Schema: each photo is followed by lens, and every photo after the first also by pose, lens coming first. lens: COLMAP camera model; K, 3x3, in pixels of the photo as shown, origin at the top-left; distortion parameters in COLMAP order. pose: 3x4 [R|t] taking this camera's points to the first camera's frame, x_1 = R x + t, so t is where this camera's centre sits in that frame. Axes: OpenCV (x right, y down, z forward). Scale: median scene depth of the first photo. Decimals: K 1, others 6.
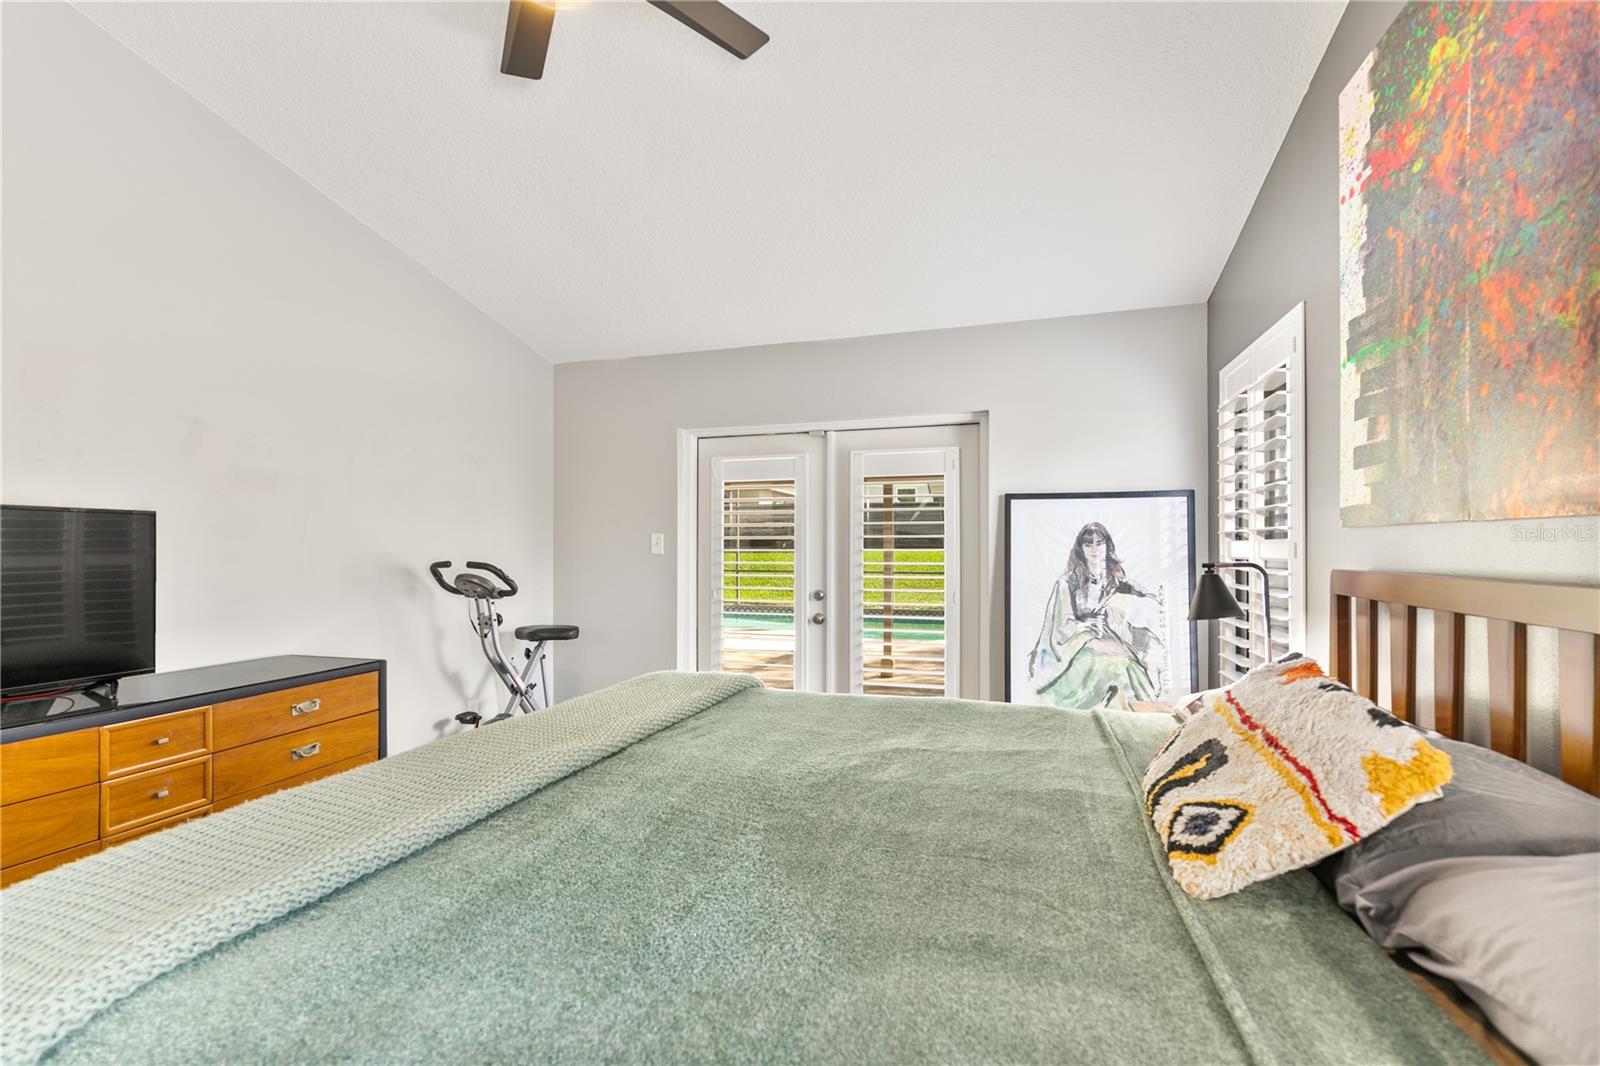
lens RADIAL K [[720.9, 0, 782.0], [0, 720.9, 552.2], [0, 0, 1]] dist [-0.001157, -0.000223]
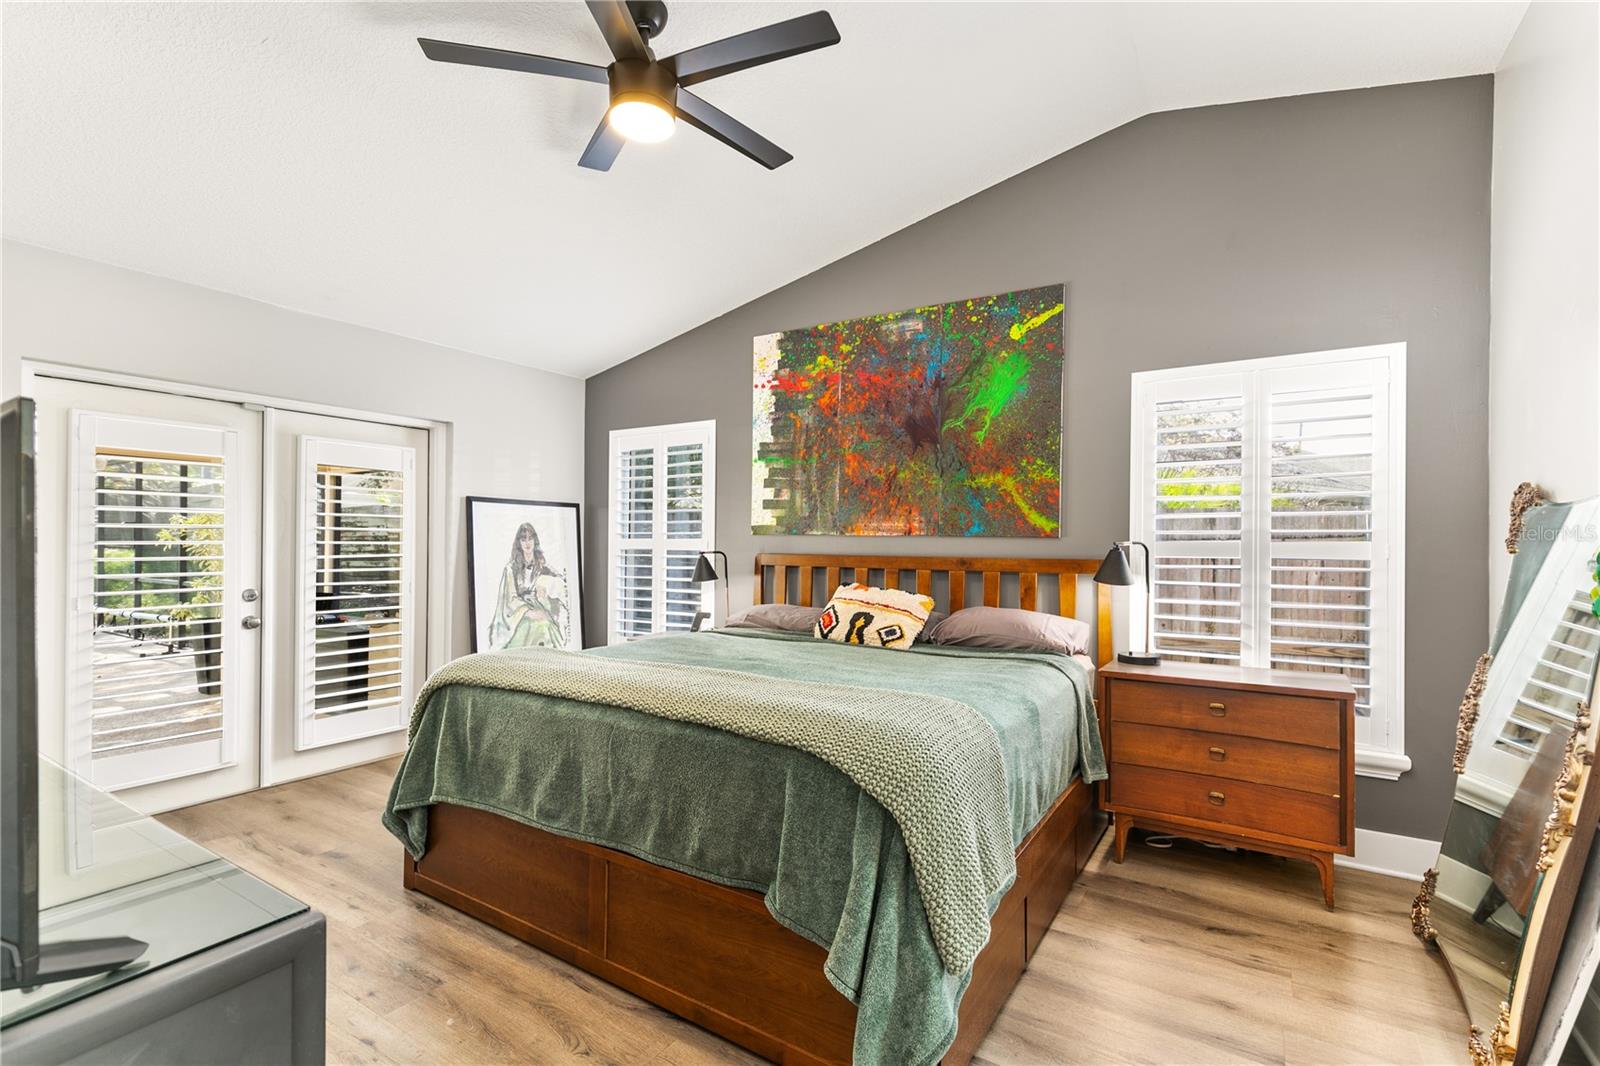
lens RADIAL K [[722.0, 0, 800.8], [0, 722.0, 541.2], [0, 0, 1]] dist [0.000090, 0.000115]
pose [[0.247582, 0.005387, 0.968852, -0.738948], [-0.003021, 0.999984, -0.004788, -0.002709], [-0.968862, -0.001742, 0.247594, 0.177388]]
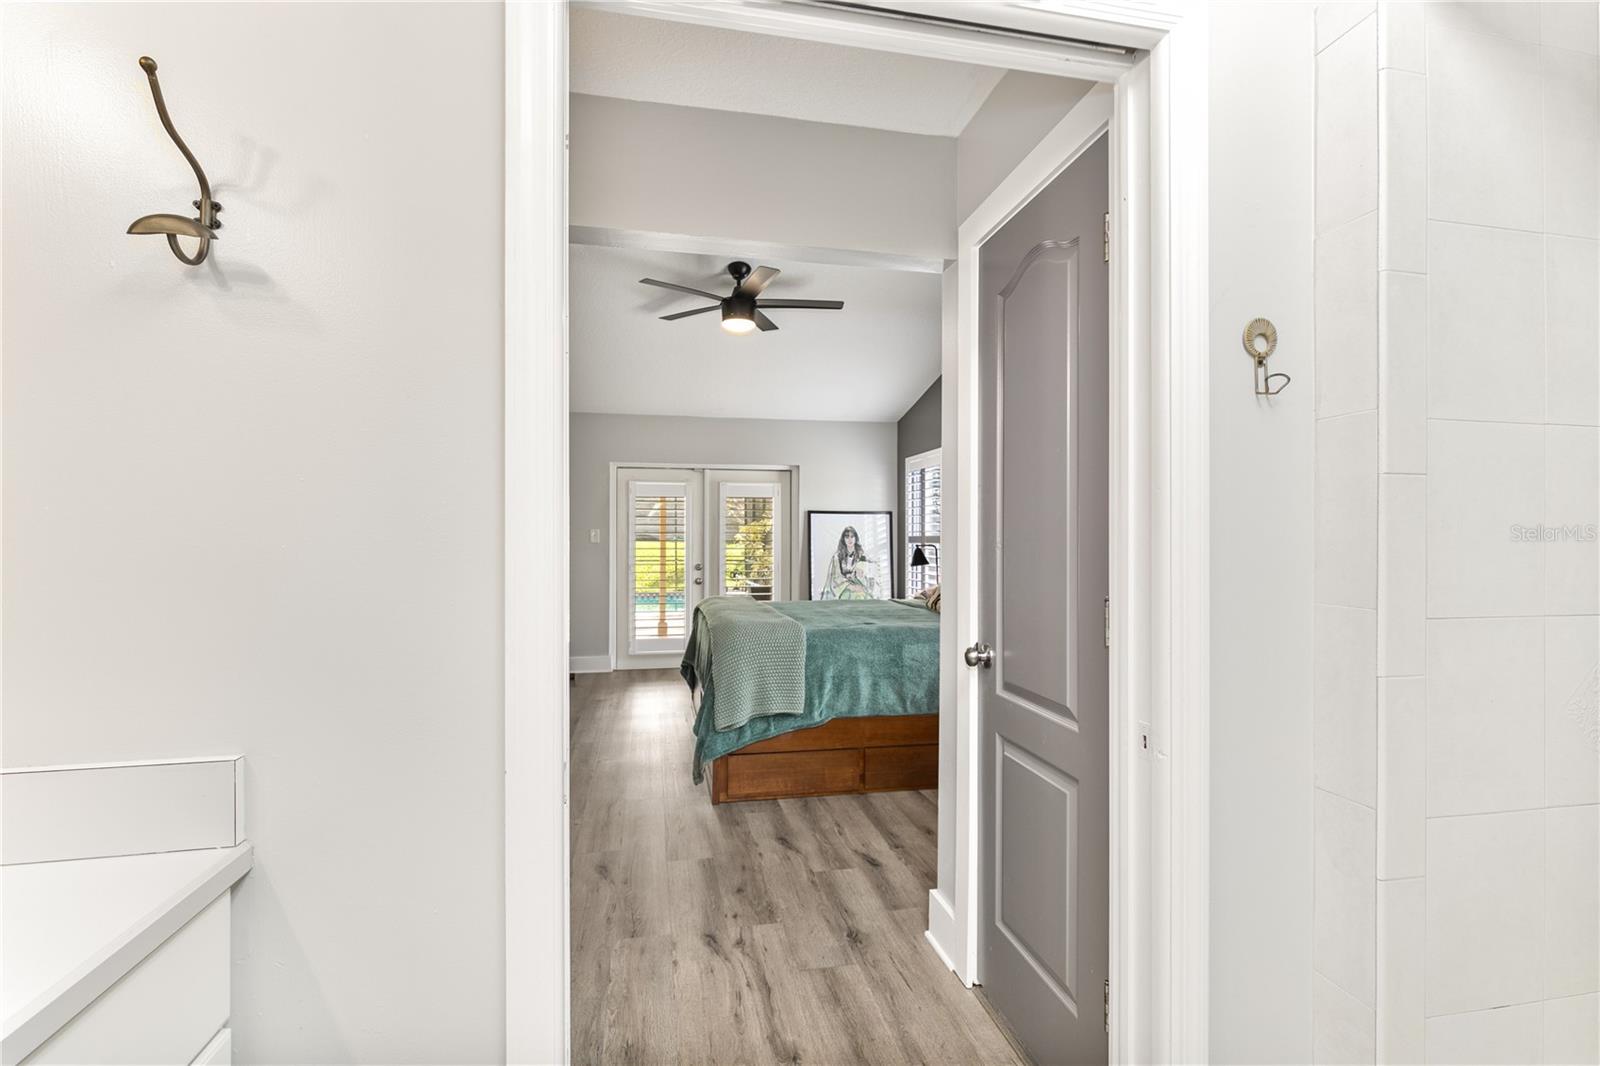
lens RADIAL K [[735.8, 0, 794.4], [0, 735.8, 543.2], [0, 0, 1]] dist [-0.035342, 0.009217]
pose [[0.876293, -0.002985, 0.481769, -0.682033], [0.001185, 0.999991, 0.004041, -0.002723], [-0.481777, -0.002970, 0.876289, -0.710163]]
